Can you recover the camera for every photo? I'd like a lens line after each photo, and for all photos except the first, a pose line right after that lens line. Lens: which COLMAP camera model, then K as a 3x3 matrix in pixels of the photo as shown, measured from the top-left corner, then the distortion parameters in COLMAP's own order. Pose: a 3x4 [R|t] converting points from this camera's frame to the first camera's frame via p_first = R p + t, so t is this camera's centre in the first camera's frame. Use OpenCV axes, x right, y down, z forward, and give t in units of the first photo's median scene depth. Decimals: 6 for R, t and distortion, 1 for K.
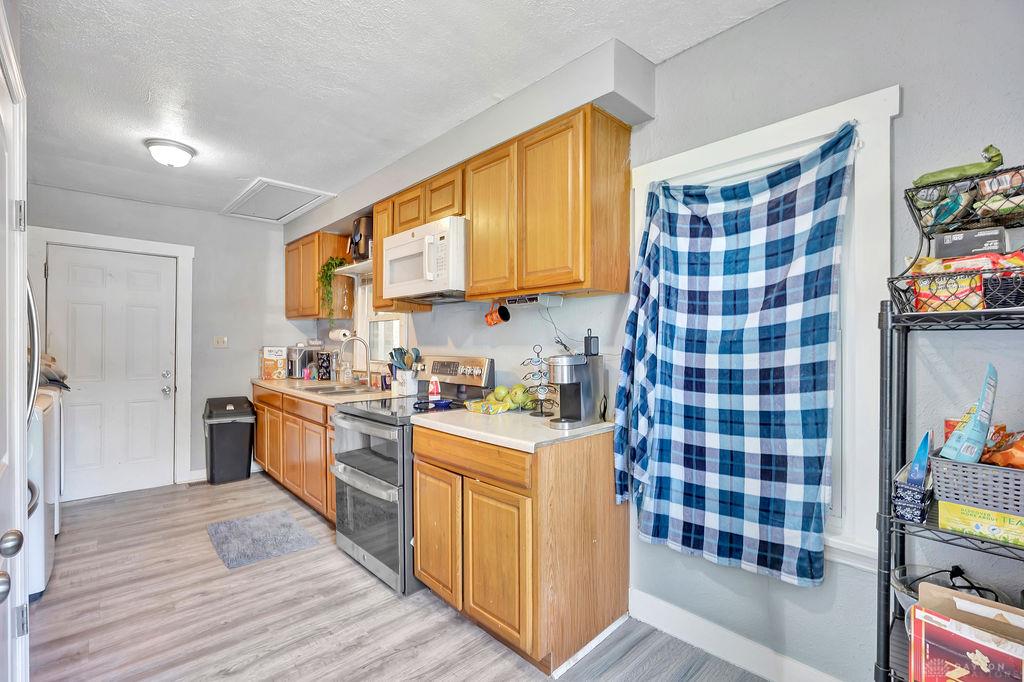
lens RADIAL K [[457.1, 0, 510.8], [0, 457.1, 344.4], [0, 0, 1]] dist [-0.003620, 0.000555]
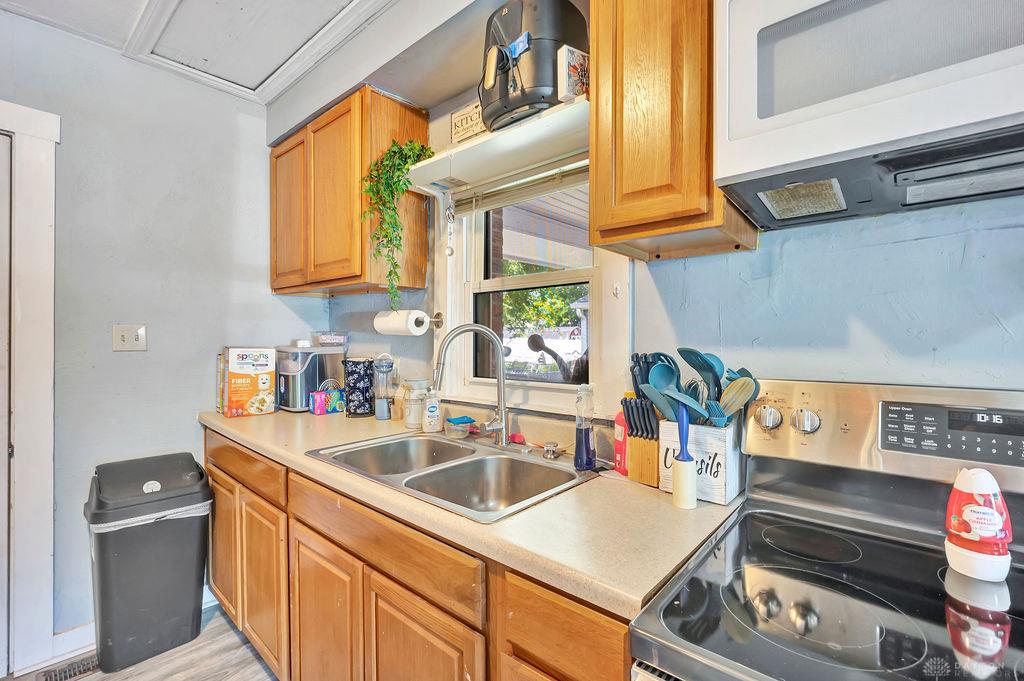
lens RADIAL K [[457.1, 0, 509.8], [0, 457.1, 343.8], [0, 0, 1]] dist [-0.003620, 0.000555]
pose [[0.995584, -0.002733, 0.093838, -0.736456], [0.002167, 0.999979, 0.006133, -0.003960], [-0.093853, -0.005903, 0.995569, 1.253254]]
